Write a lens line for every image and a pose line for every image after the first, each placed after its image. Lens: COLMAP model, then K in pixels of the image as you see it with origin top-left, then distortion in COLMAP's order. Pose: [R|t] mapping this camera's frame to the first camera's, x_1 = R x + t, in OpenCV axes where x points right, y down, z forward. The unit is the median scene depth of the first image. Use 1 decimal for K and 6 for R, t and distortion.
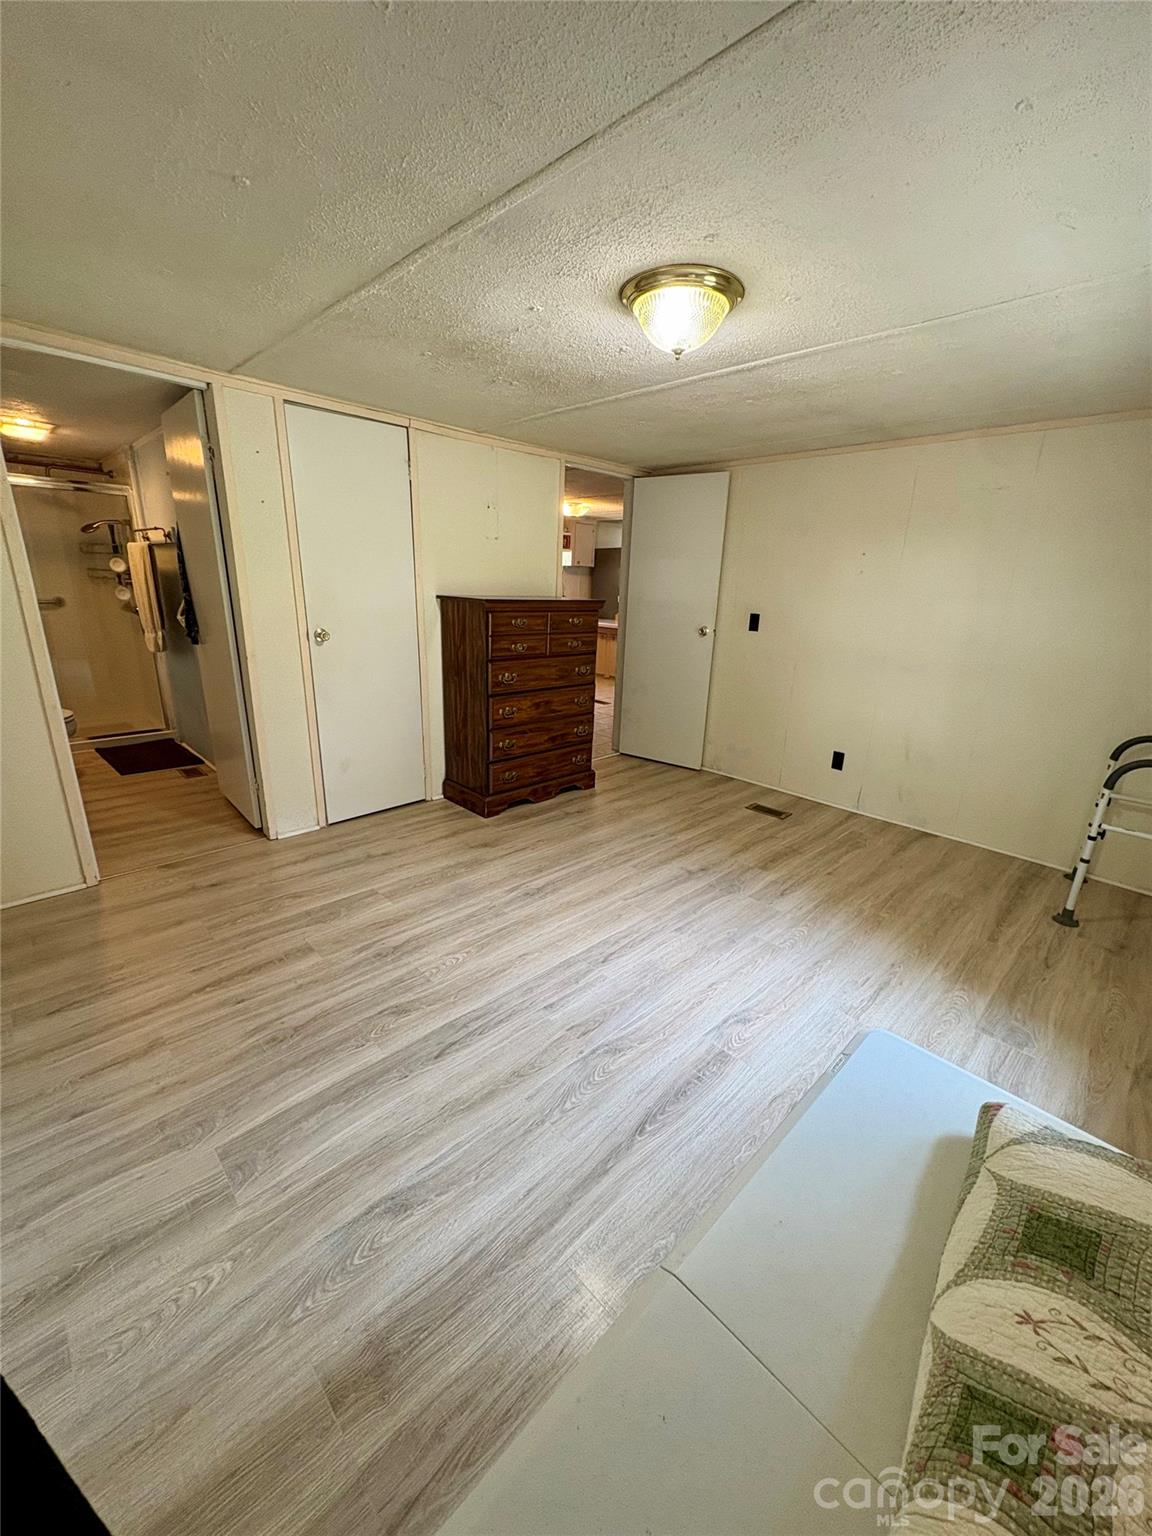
lens RADIAL K [[607.2, 0, 576.0], [0, 607.2, 768.0], [0, 0, 1]] dist [-0.000387, 0.000001]
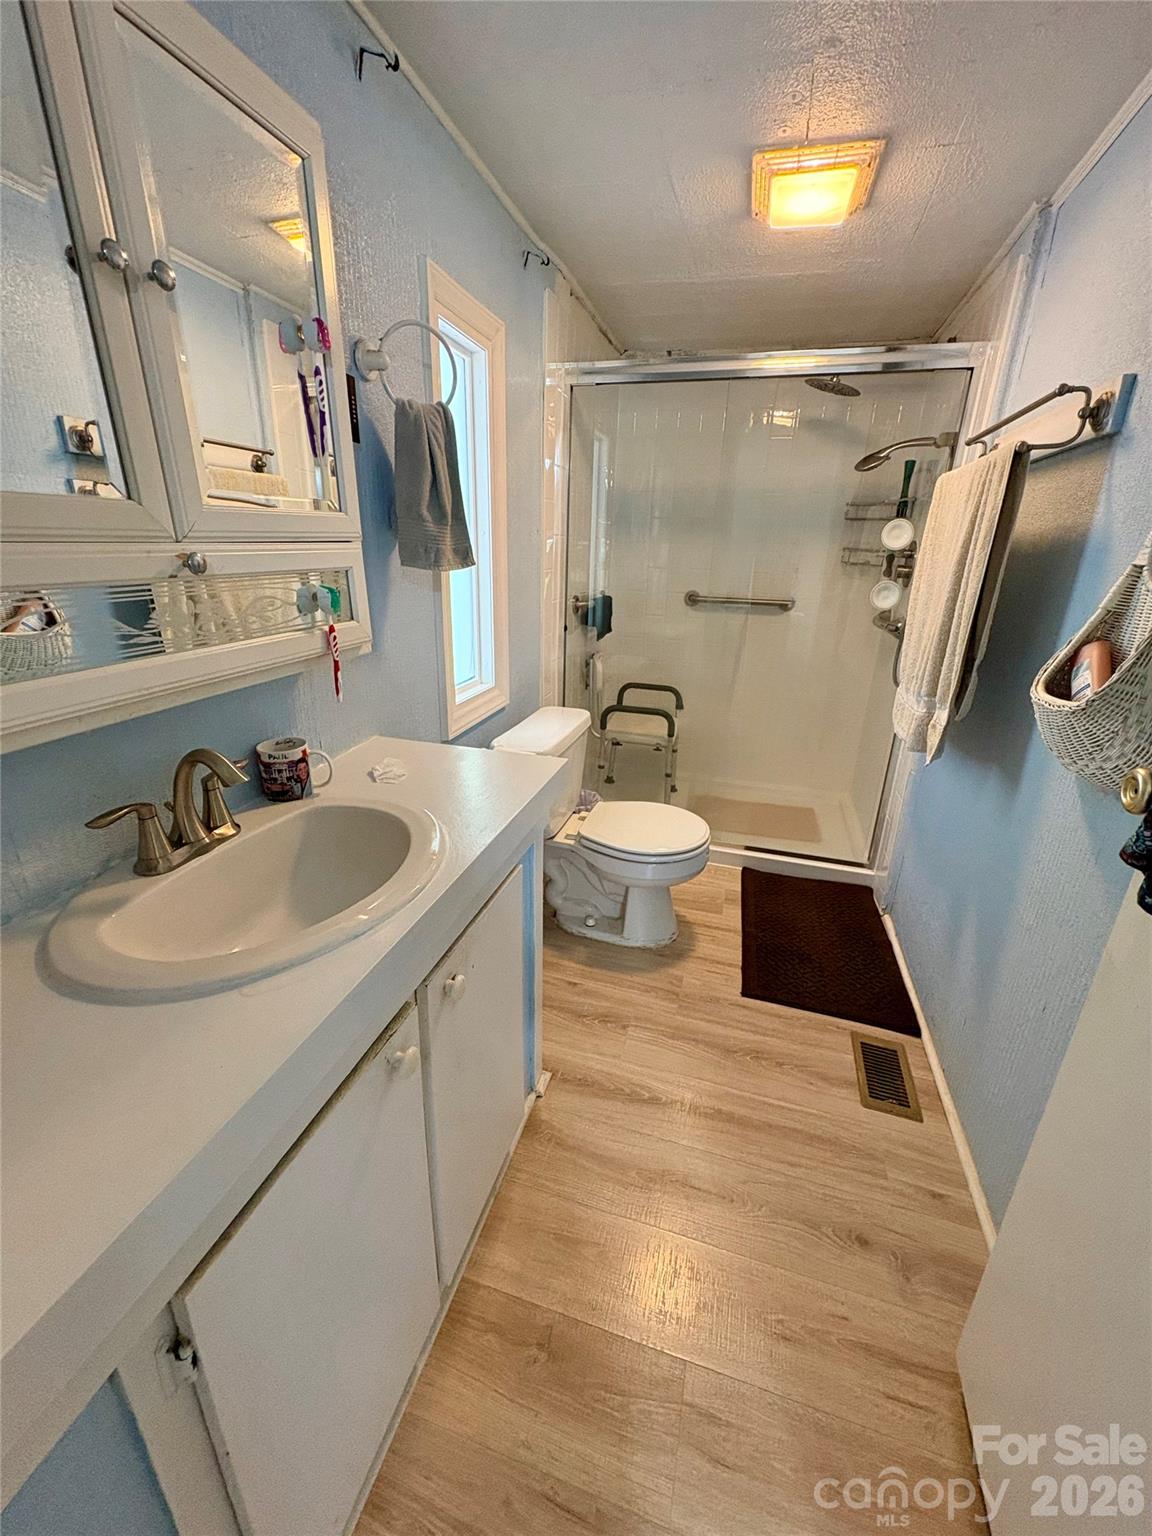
lens RADIAL K [[607.2, 0, 576.0], [0, 607.2, 768.0], [0, 0, 1]] dist [-0.000387, 0.000001]
pose [[0.479156, 0.279496, -0.832040, -0.449384], [-0.271659, 0.948624, 0.162215, -0.178295], [0.834632, 0.148305, 0.530467, 0.592662]]
